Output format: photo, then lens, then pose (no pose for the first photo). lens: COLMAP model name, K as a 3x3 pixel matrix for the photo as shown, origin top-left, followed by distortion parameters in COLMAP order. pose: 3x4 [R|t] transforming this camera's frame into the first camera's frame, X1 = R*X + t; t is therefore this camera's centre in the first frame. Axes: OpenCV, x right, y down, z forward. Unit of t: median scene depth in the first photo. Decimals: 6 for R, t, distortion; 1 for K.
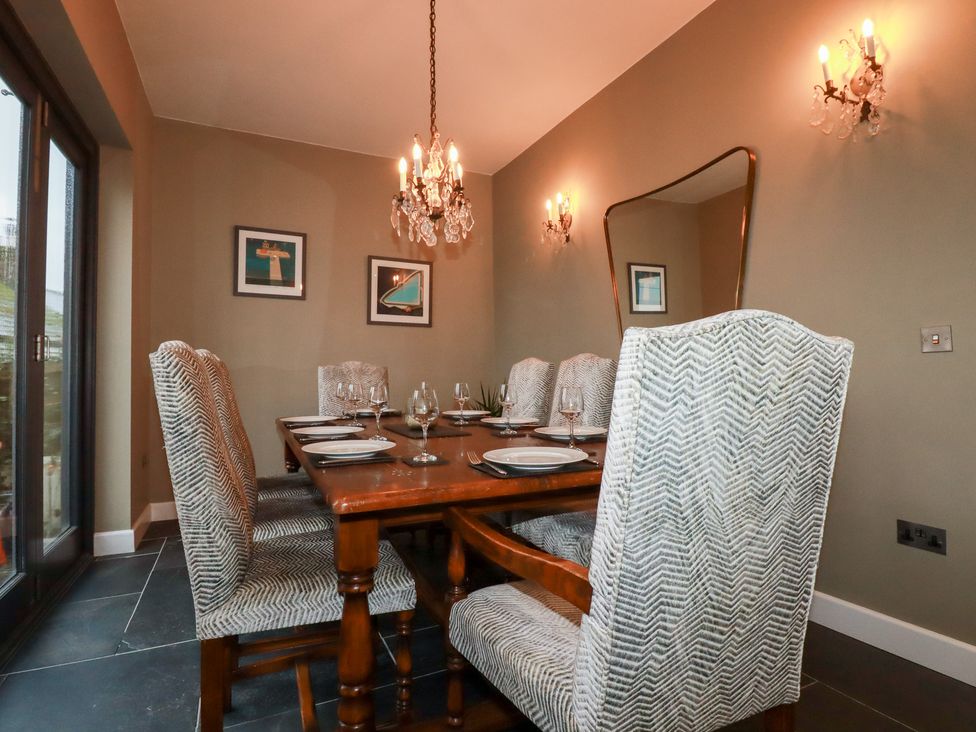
lens RADIAL K [[523.0, 0, 475.0], [0, 523.0, 360.6], [0, 0, 1]] dist [0.002535, -0.022083]
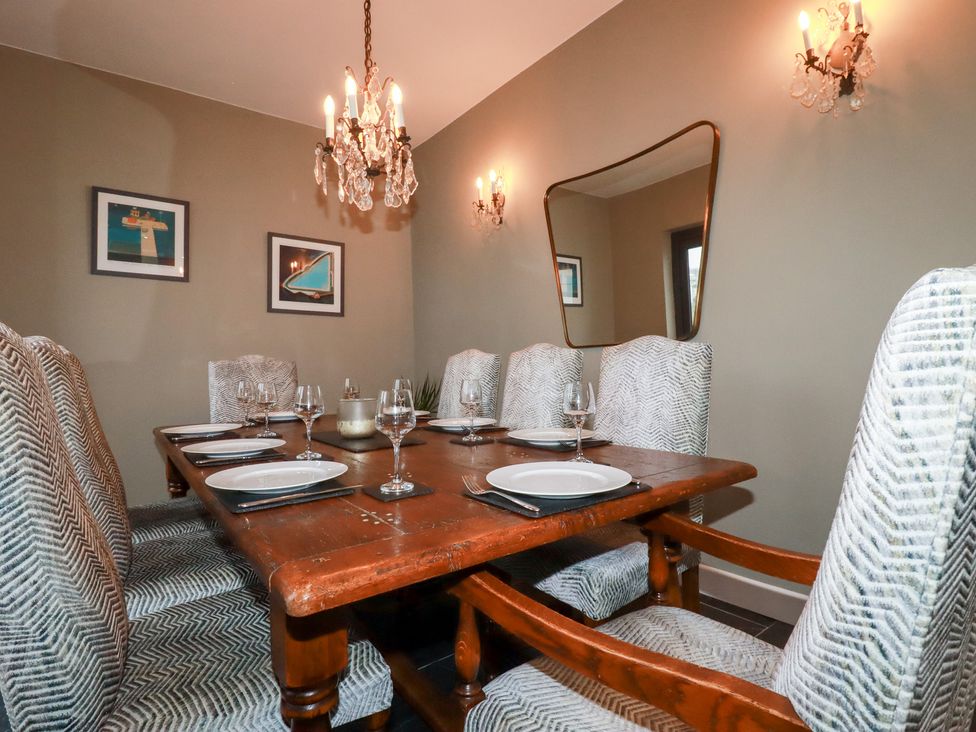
lens RADIAL K [[518.4, 0, 483.9], [0, 518.4, 360.5], [0, 0, 1]] dist [-0.003476, -0.012558]
pose [[0.976898, -0.009412, 0.213499, -0.082781], [0.007292, 0.999916, 0.010712, 0.006138], [-0.213582, -0.008908, 0.976884, 0.188370]]
